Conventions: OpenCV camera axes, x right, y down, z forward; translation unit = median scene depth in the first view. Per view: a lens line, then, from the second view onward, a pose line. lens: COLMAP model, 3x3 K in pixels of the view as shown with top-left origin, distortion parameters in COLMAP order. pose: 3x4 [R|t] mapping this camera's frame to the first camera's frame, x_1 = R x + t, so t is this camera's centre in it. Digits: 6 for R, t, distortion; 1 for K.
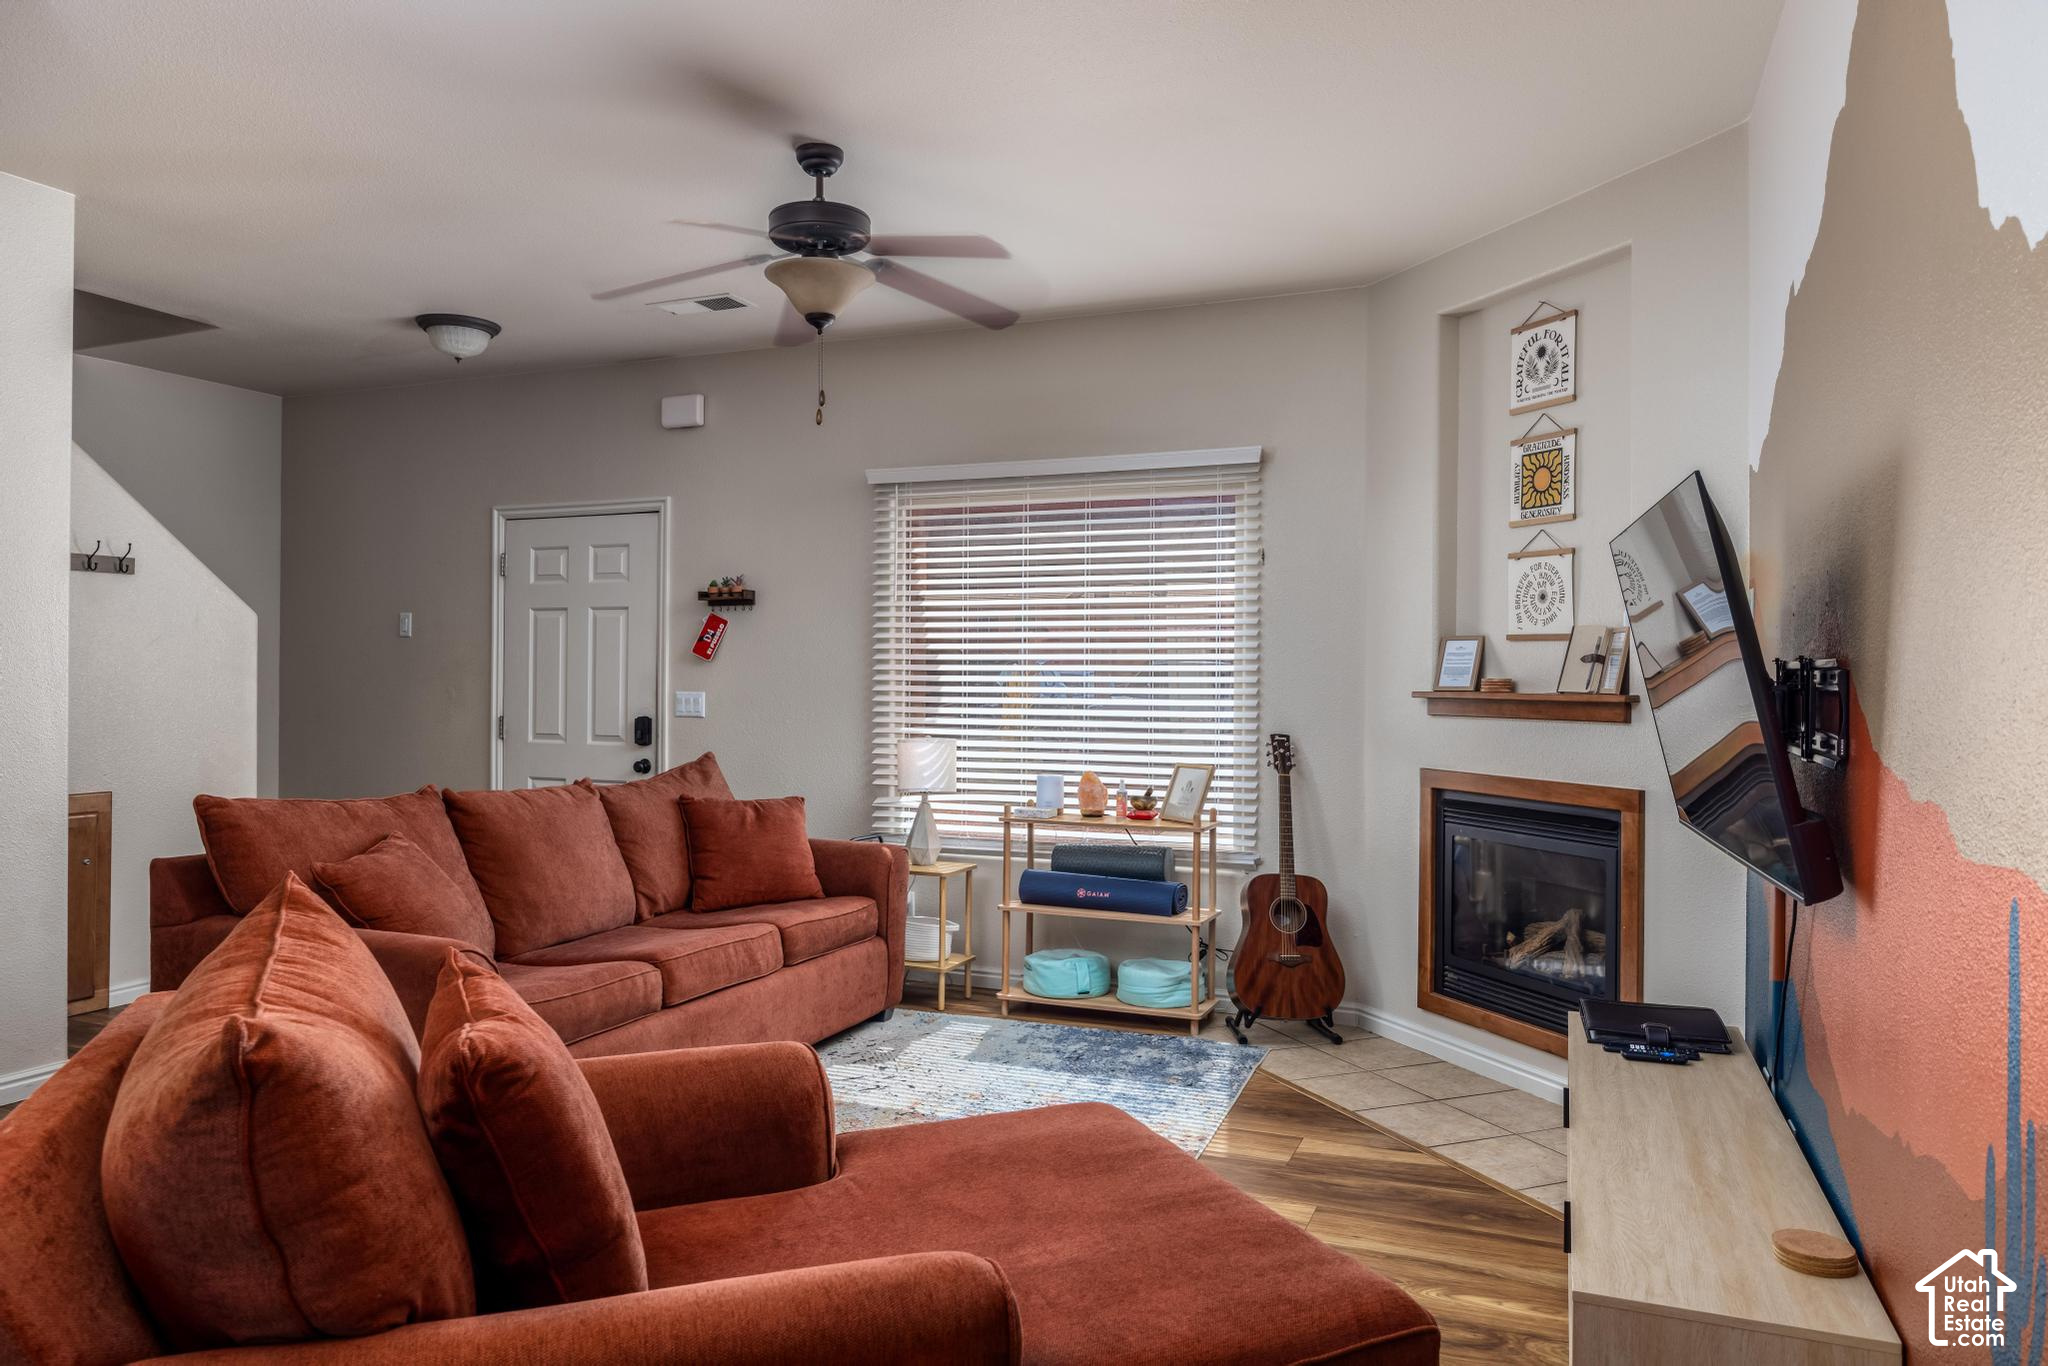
lens RADIAL K [[1398.7, 0, 1023.7], [0, 1398.7, 677.5], [0, 0, 1]] dist [-0.001714, -0.000297]
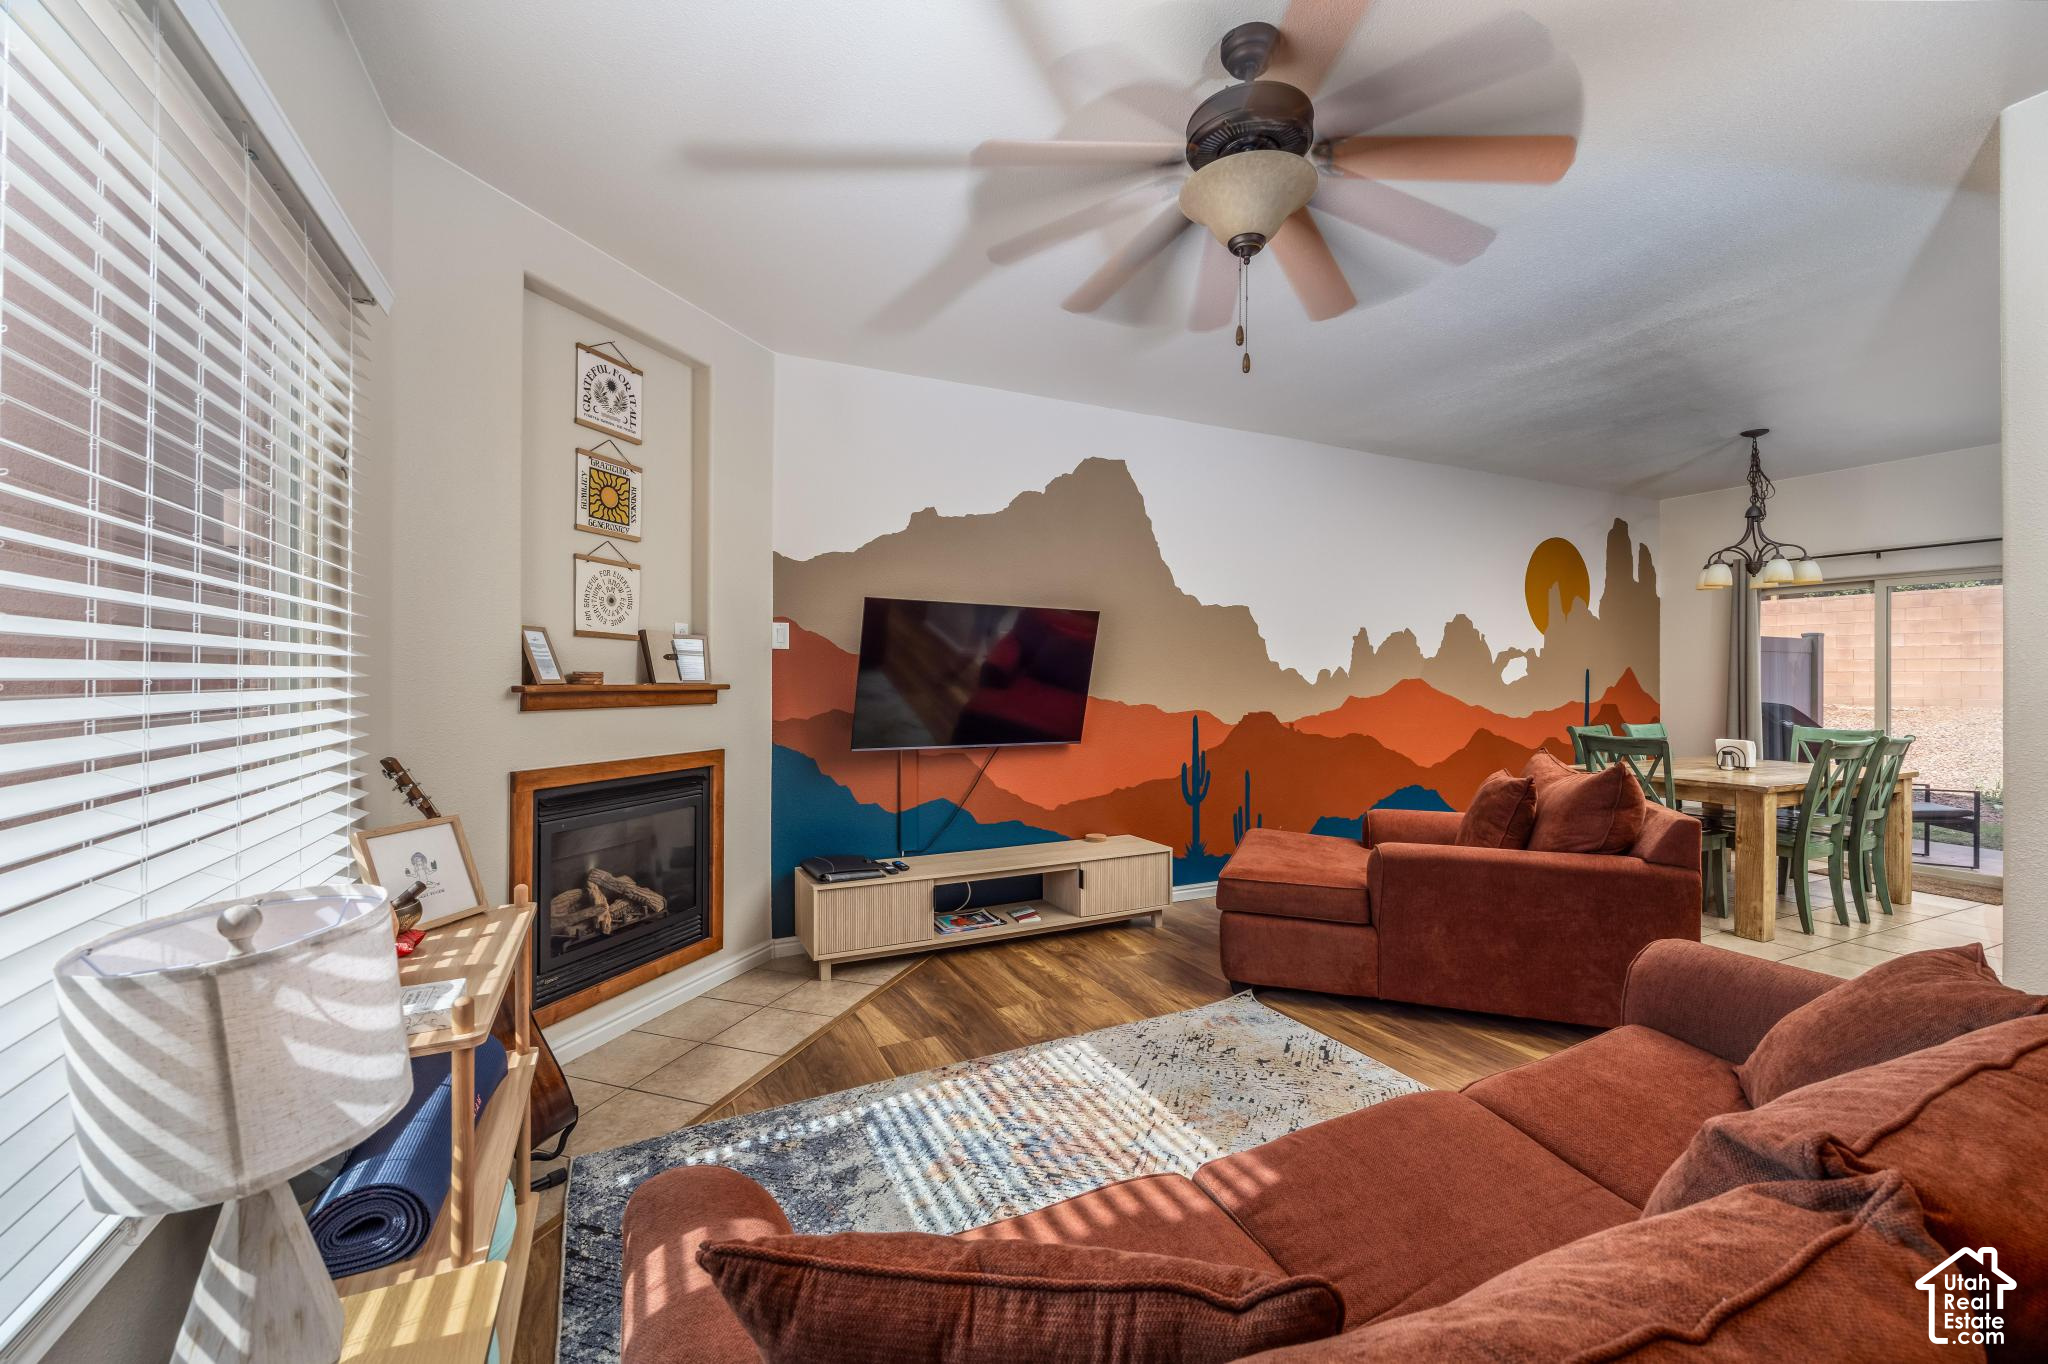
lens RADIAL K [[830.9, 0, 1022.5], [0, 830.9, 680.1], [0, 0, 1]] dist [-0.009888, -0.000032]
pose [[-0.741894, -0.006896, 0.670481, -0.333229], [-0.003442, 0.999973, 0.006475, 0.001843], [-0.670508, 0.002496, -0.741898, 1.277732]]
